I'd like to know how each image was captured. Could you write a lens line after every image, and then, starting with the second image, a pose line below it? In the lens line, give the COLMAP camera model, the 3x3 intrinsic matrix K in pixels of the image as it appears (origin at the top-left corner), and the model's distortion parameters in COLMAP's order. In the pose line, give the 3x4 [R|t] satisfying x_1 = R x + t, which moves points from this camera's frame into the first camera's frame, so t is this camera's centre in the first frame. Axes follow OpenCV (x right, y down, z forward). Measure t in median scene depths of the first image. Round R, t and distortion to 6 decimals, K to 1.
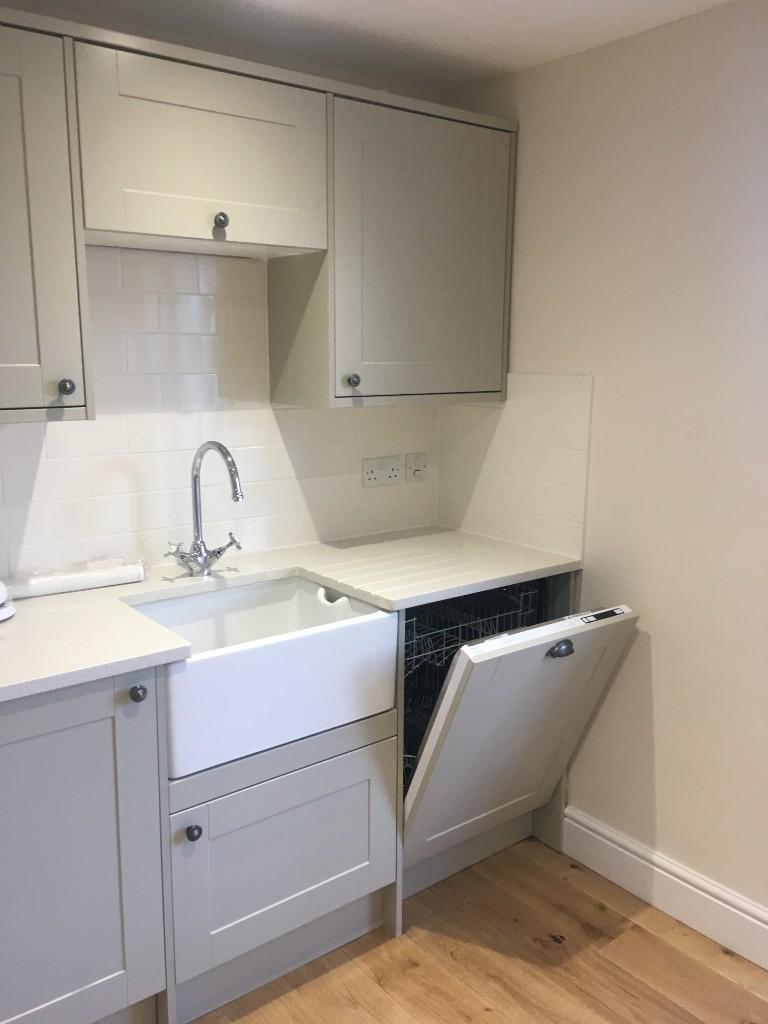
lens RADIAL K [[865.4, 0, 378.8], [0, 865.4, 506.0], [0, 0, 1]] dist [0.081496, -0.123333]
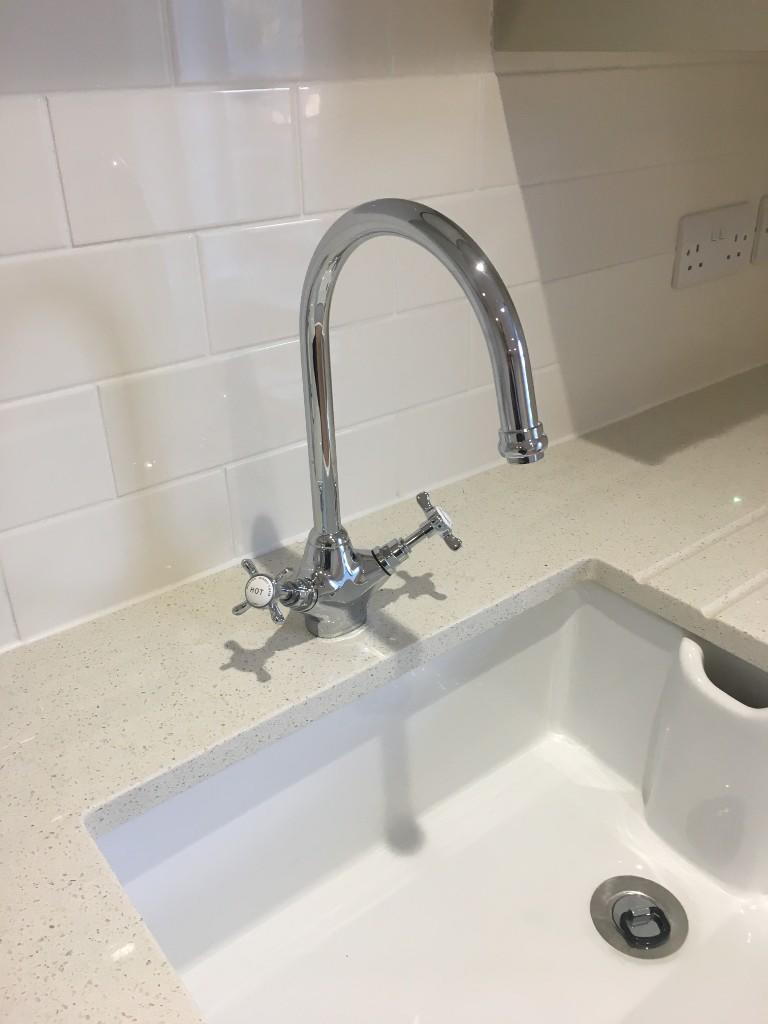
lens RADIAL K [[865.4, 0, 378.8], [0, 865.4, 506.0], [0, 0, 1]] dist [0.081496, -0.123333]
pose [[0.999612, -0.026811, -0.007487, -0.185566], [0.027822, 0.953357, 0.300560, -0.061953], [-0.000920, -0.300652, 0.953733, 0.696588]]
